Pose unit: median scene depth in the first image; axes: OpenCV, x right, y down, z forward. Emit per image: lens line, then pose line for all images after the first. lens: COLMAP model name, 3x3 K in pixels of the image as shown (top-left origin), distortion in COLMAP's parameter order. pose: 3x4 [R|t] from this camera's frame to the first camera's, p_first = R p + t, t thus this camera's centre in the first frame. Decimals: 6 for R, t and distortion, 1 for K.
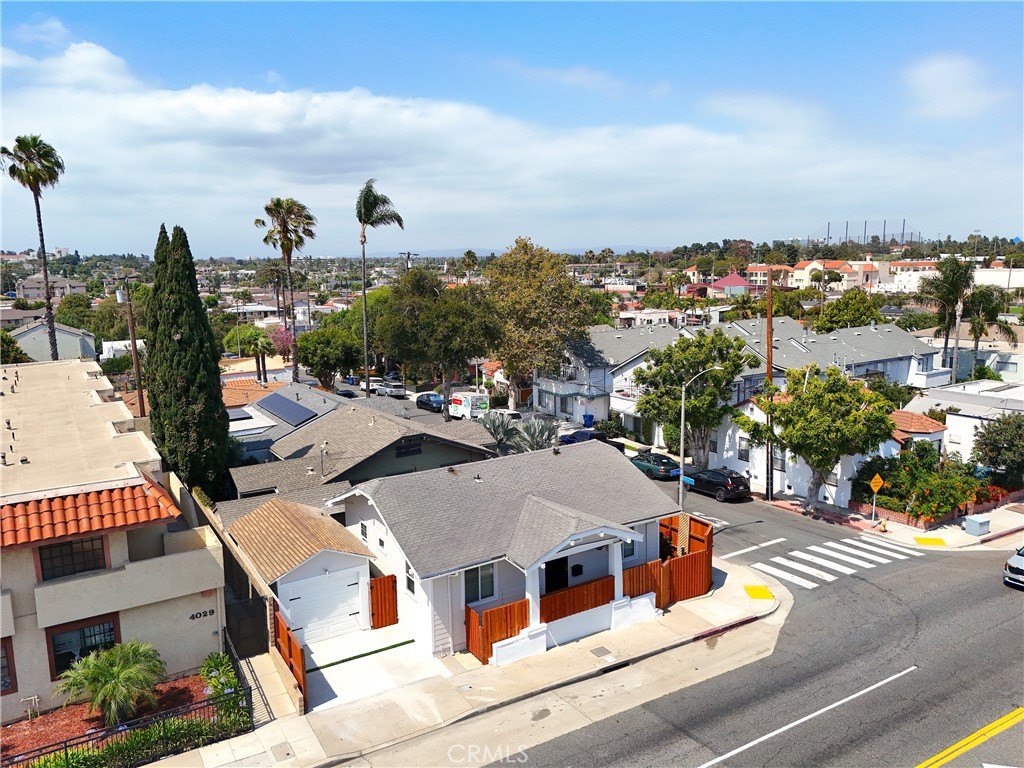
lens RADIAL K [[756.3, 0, 512.0], [0, 756.3, 384.0], [0, 0, 1]] dist [0.065467, -0.052151]
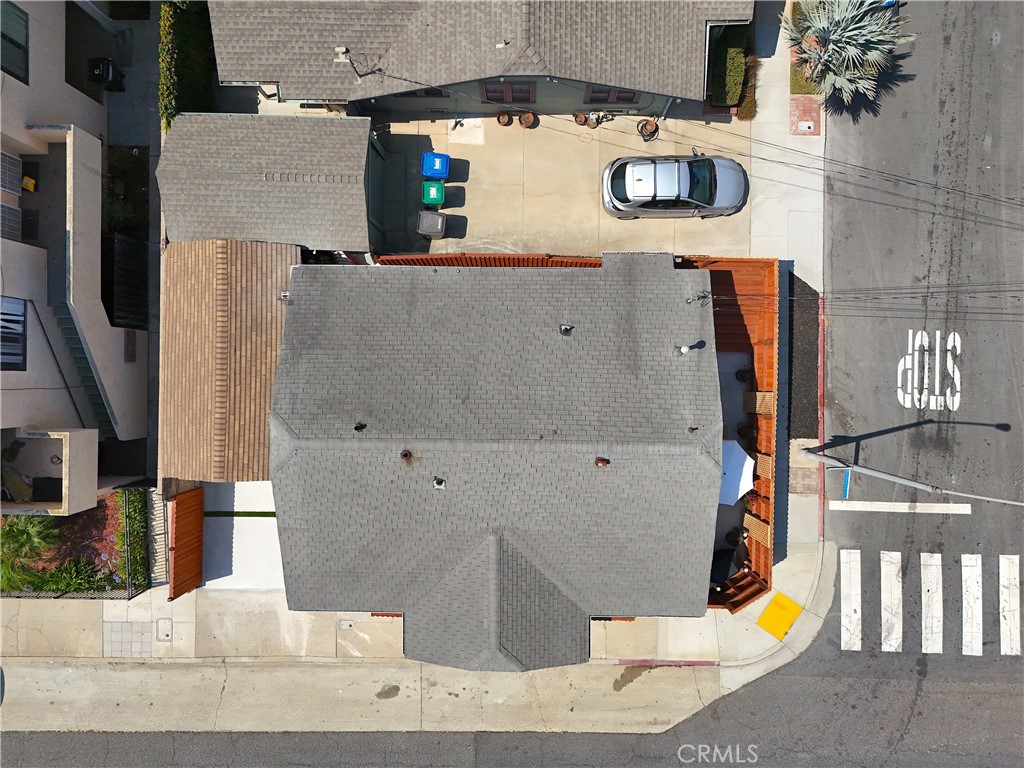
lens RADIAL K [[756.3, 0, 512.0], [0, 756.3, 384.0], [0, 0, 1]] dist [0.065467, -0.052151]
pose [[0.845389, 0.534151, -0.000289, -0.038248], [-0.079868, 0.126939, 0.988690, -0.574738], [0.528147, -0.835804, 0.149974, 1.061932]]
